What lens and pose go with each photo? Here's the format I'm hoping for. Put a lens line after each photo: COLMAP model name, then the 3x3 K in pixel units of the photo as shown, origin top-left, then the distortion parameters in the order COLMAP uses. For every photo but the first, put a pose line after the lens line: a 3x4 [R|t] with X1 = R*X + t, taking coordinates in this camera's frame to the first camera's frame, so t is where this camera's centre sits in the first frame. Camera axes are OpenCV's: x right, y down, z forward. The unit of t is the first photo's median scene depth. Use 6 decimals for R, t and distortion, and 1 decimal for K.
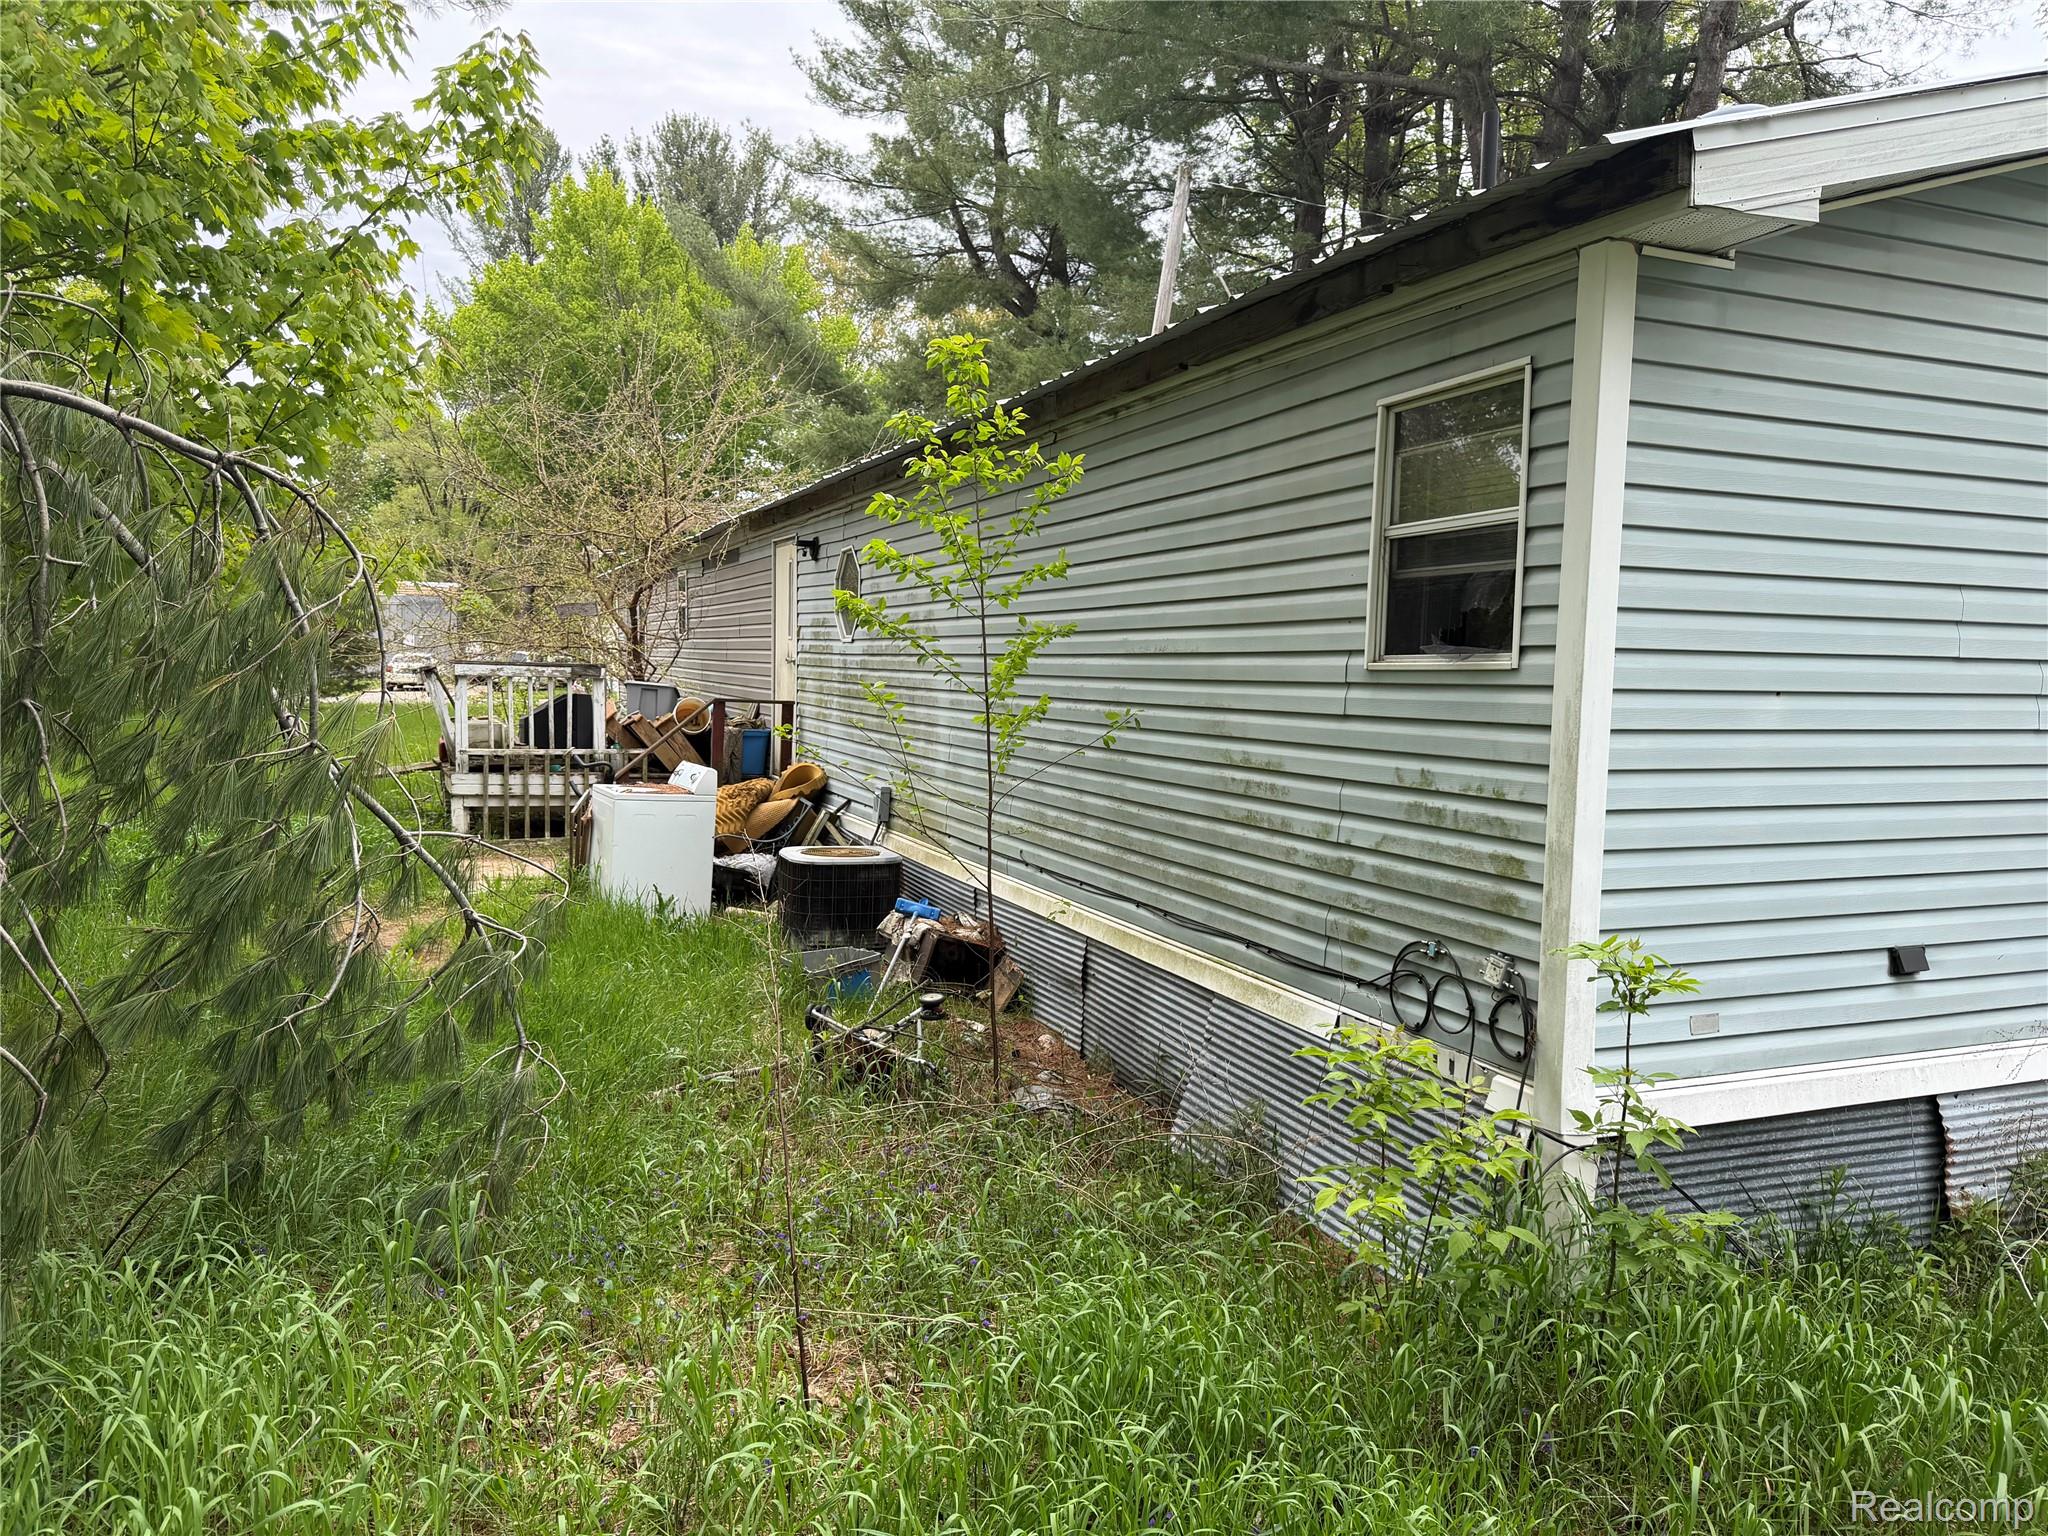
lens RADIAL K [[1471.1, 0, 1019.6], [0, 1471.1, 771.8], [0, 0, 1]] dist [0.065530, -0.061281]
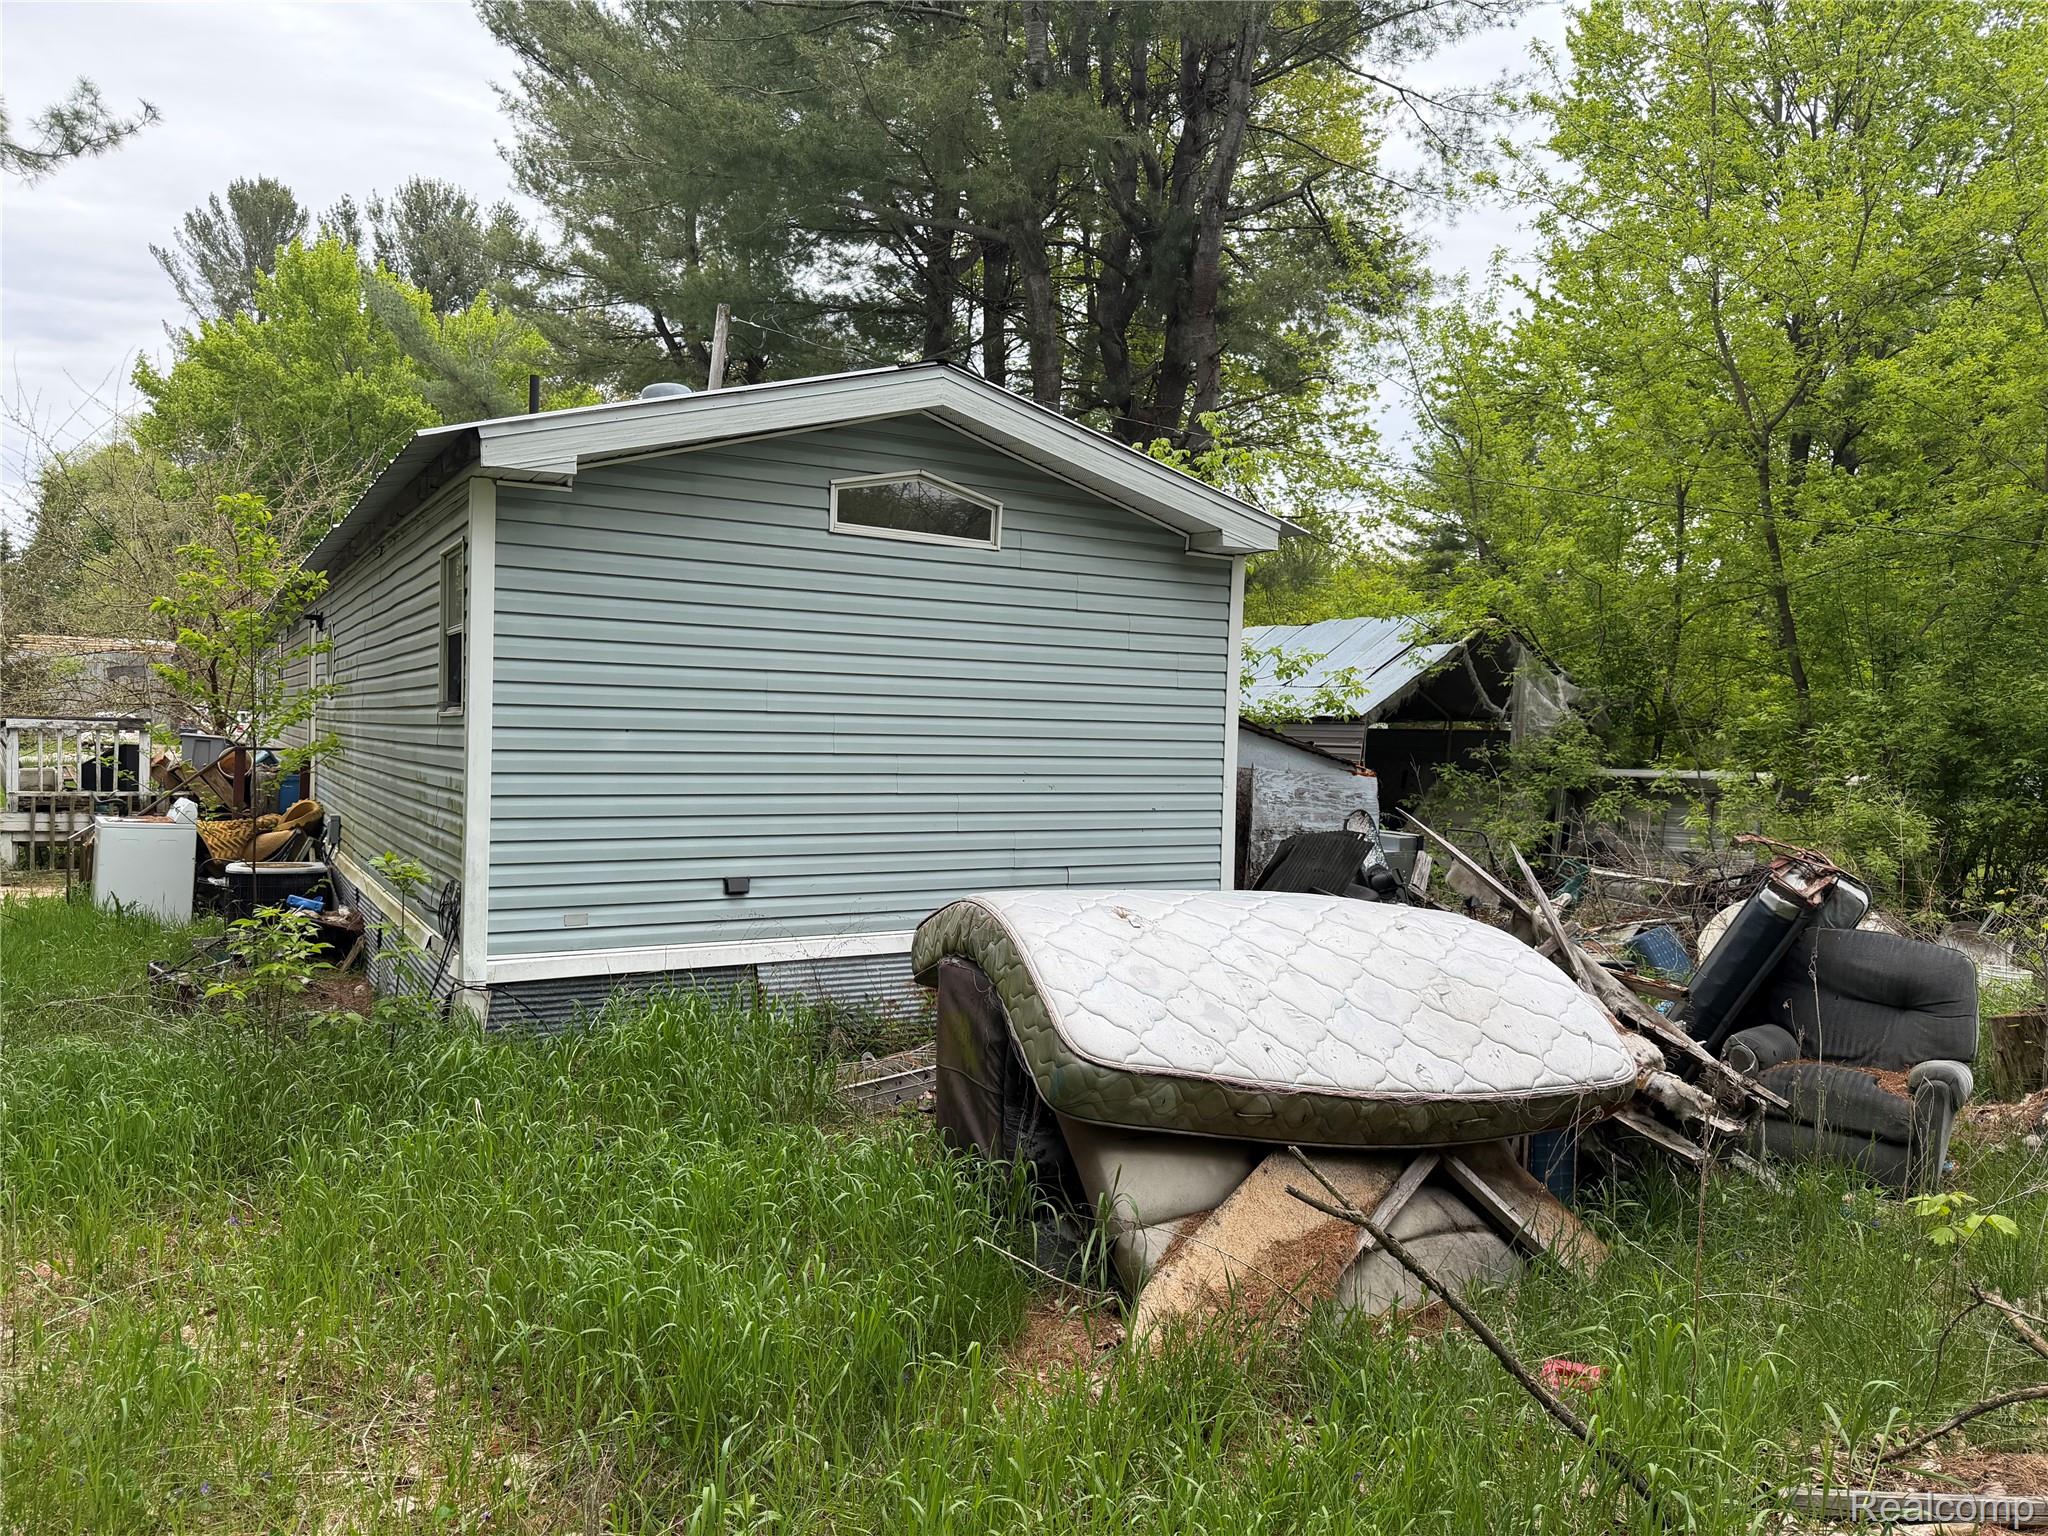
lens RADIAL K [[1443.3, 0, 1024.0], [0, 1443.3, 768.0], [0, 0, 1]] dist [0.075072, -0.097804]
pose [[0.988514, -0.004664, 0.151057, 0.224926], [0.010980, 0.999099, -0.041006, 0.021108], [-0.150729, 0.042194, 0.987674, -0.236283]]
